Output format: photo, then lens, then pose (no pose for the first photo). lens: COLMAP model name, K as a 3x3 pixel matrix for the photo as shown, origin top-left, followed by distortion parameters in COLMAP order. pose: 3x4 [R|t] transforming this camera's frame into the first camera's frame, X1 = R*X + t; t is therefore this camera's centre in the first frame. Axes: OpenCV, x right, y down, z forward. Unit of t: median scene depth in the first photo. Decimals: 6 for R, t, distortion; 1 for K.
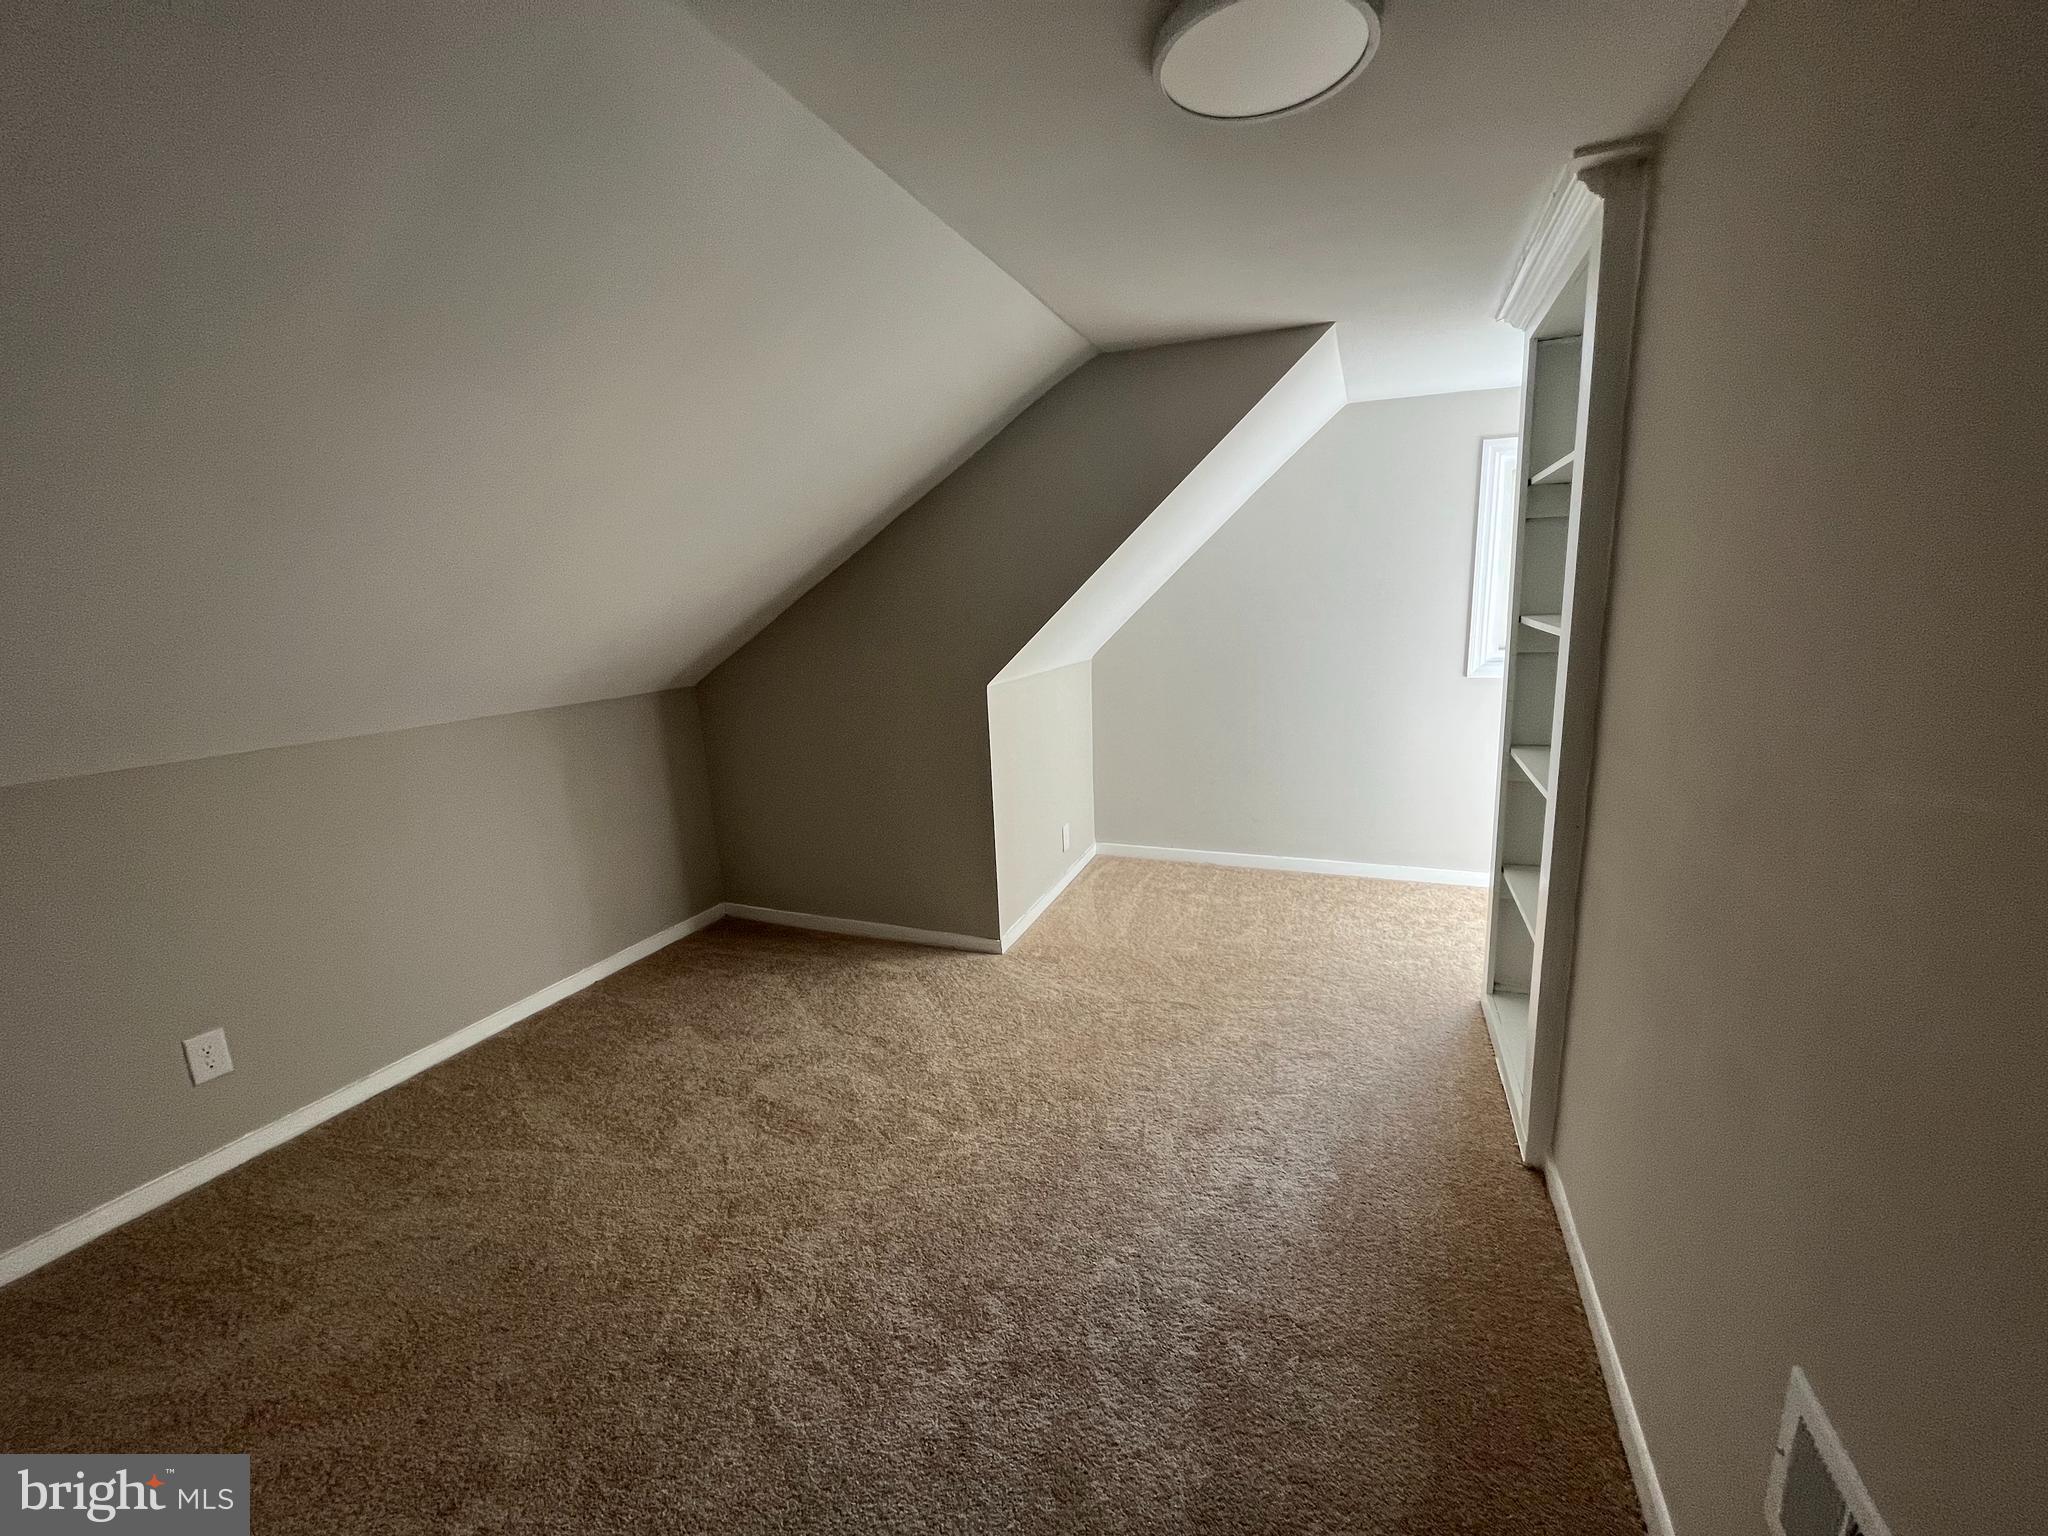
lens RADIAL K [[824.1, 0, 1013.1], [0, 824.1, 766.1], [0, 0, 1]] dist [-0.006633, 0.000758]
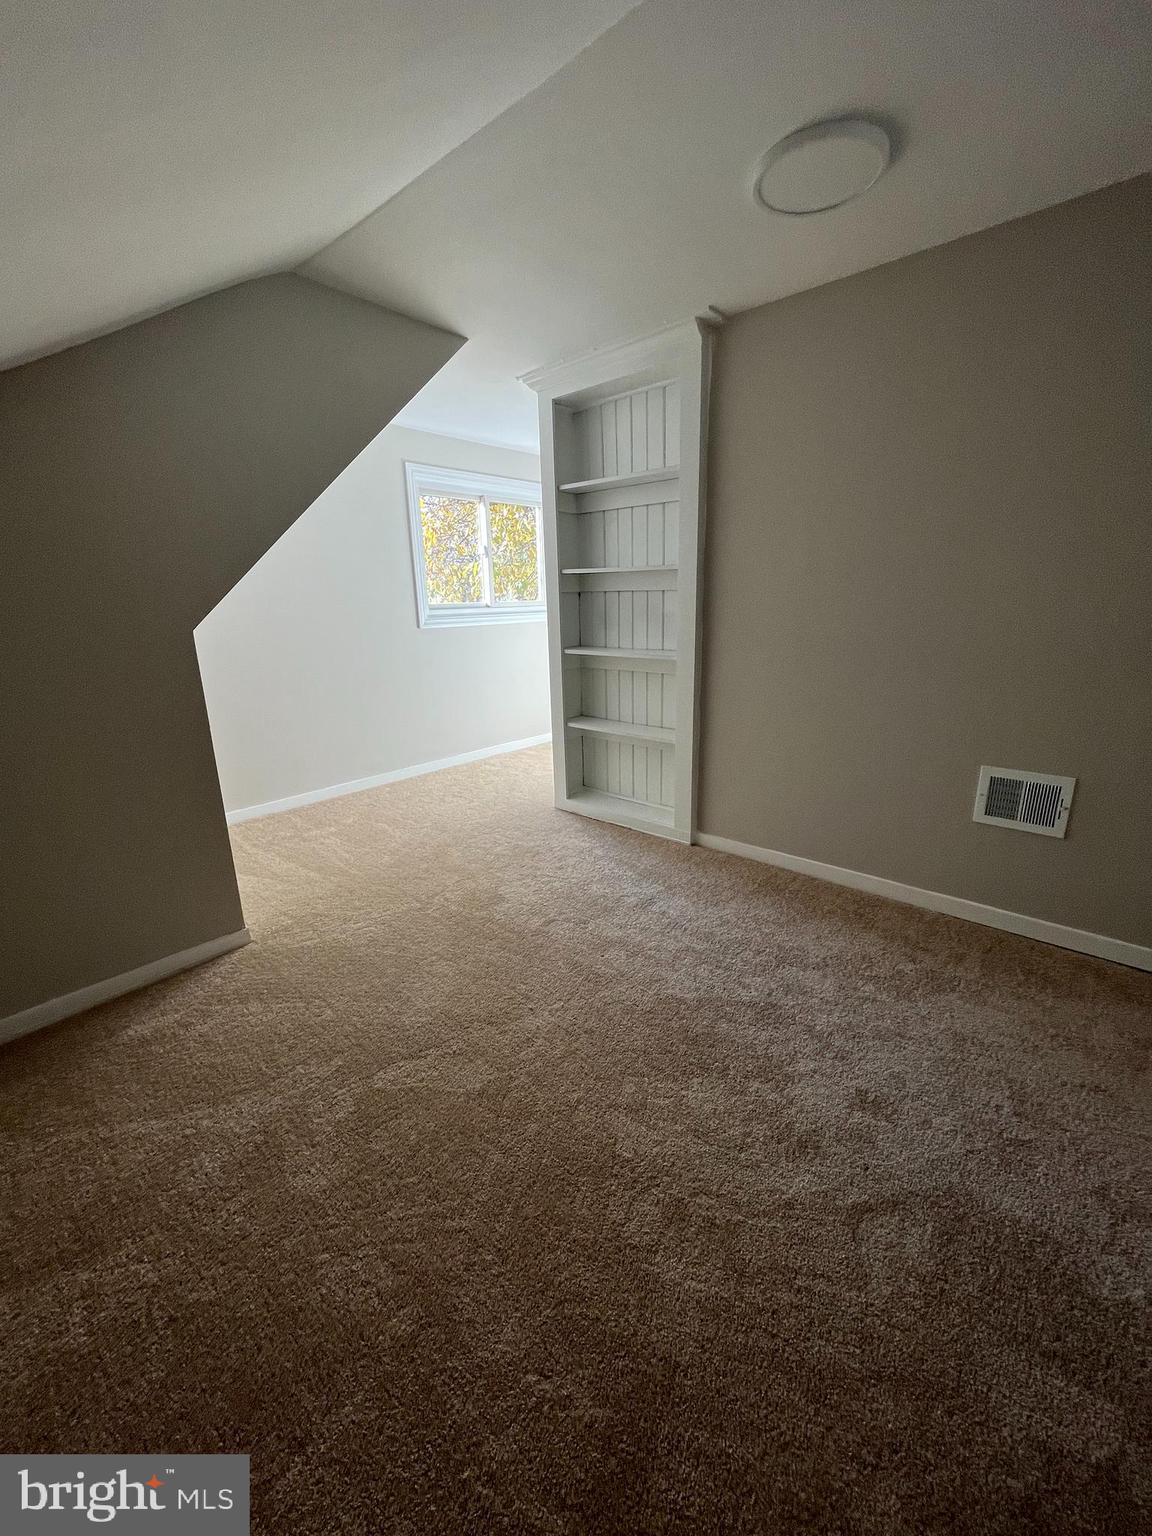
lens RADIAL K [[618.1, 0, 576.4], [0, 618.1, 764.1], [0, 0, 1]] dist [-0.006633, 0.000758]
pose [[0.321410, -0.212662, 0.922751, -0.472354], [0.198218, 0.967978, 0.154043, 0.011951], [-0.925962, 0.133395, 0.353271, 0.421564]]
